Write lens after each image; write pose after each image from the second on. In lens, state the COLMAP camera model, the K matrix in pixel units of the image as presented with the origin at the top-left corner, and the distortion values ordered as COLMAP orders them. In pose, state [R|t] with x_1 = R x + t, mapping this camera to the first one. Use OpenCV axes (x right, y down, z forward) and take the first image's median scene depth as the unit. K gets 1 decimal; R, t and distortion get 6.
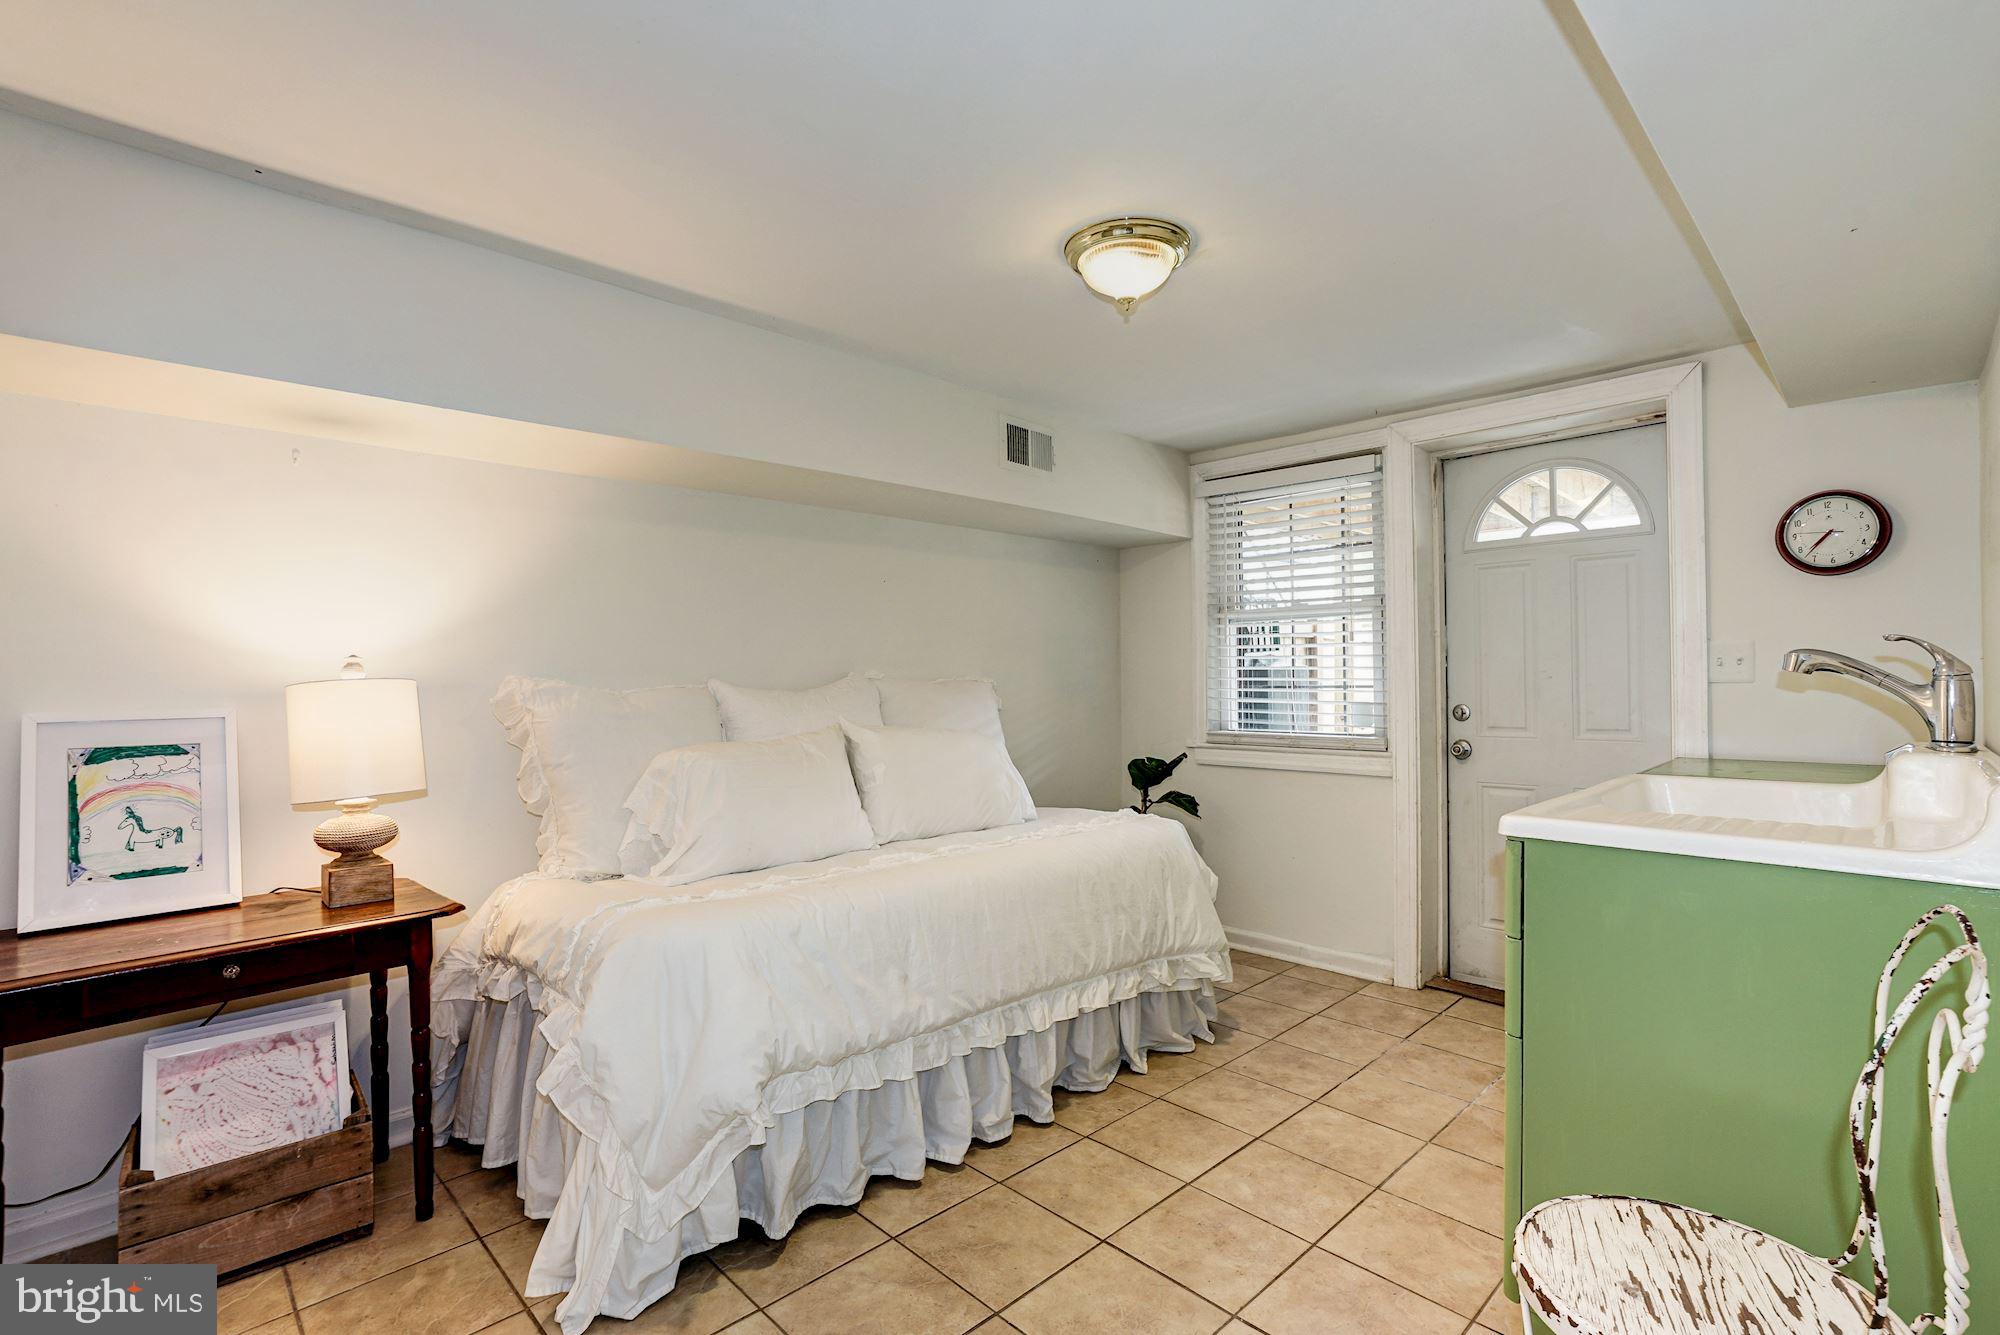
lens RADIAL K [[917.3, 0, 997.4], [0, 917.3, 672.3], [0, 0, 1]] dist [-0.038516, 0.002892]
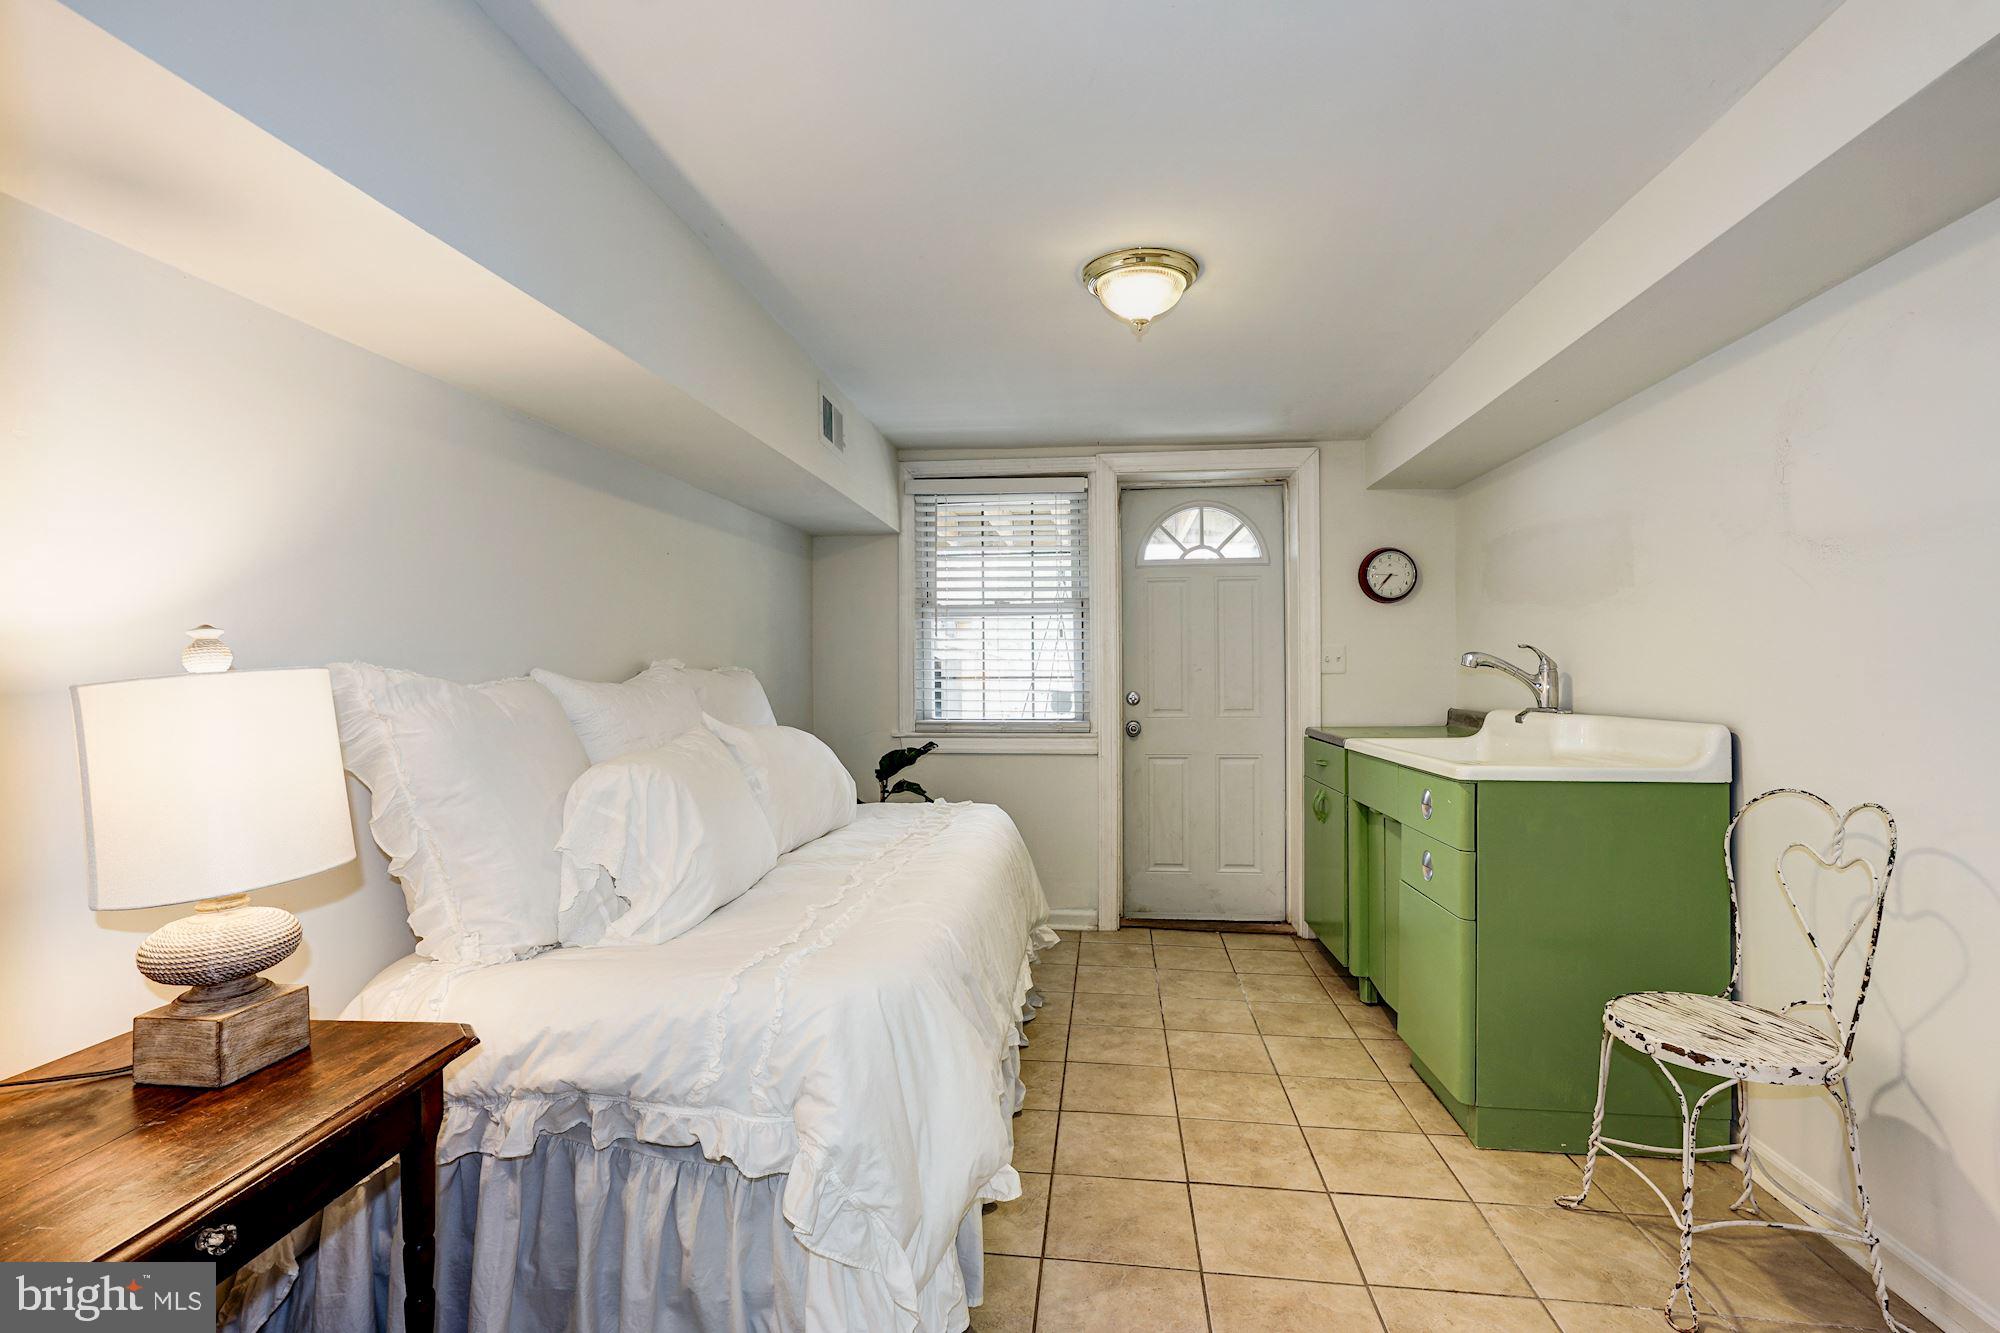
lens RADIAL K [[917.3, 0, 996.4], [0, 917.3, 662.5], [0, 0, 1]] dist [-0.038516, 0.002892]
pose [[0.773252, 0.007496, 0.634055, -0.450043], [-0.007021, 0.999970, -0.003261, 0.001667], [-0.634060, -0.001930, 0.773281, 0.176051]]
